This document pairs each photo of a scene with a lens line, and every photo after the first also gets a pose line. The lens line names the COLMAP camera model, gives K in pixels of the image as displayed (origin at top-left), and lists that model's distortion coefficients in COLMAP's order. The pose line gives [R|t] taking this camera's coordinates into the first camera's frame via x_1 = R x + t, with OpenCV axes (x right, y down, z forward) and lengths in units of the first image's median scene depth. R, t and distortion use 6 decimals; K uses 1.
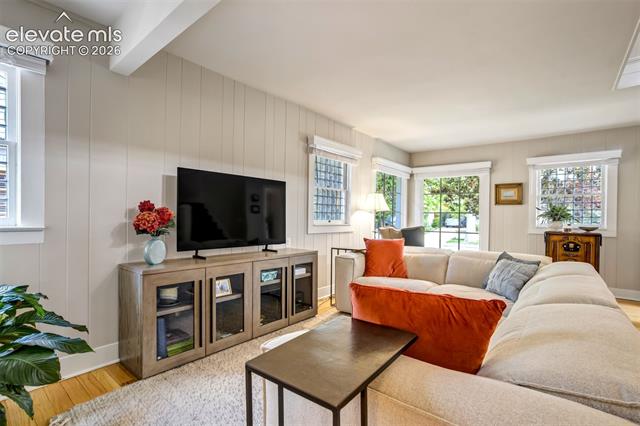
lens RADIAL K [[299.7, 0, 319.7], [0, 299.7, 219.2], [0, 0, 1]] dist [-0.021540, 0.006692]
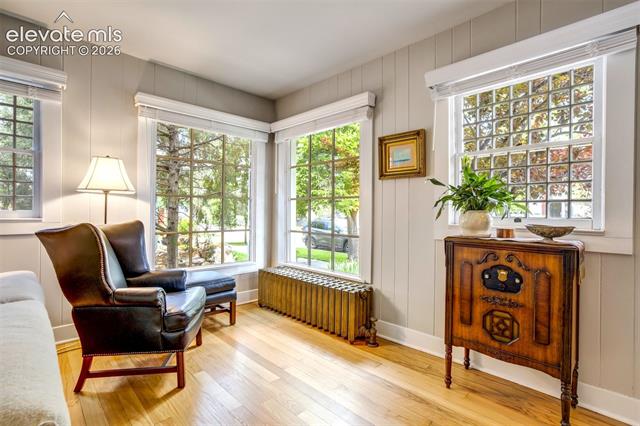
lens RADIAL K [[299.7, 0, 320.5], [0, 299.7, 212.5], [0, 0, 1]] dist [-0.021540, 0.006692]
pose [[0.991827, -0.002306, -0.127566, 0.645943], [0.001516, 0.999979, -0.006289, 0.010895], [0.127578, 0.006044, 0.991810, 0.575484]]
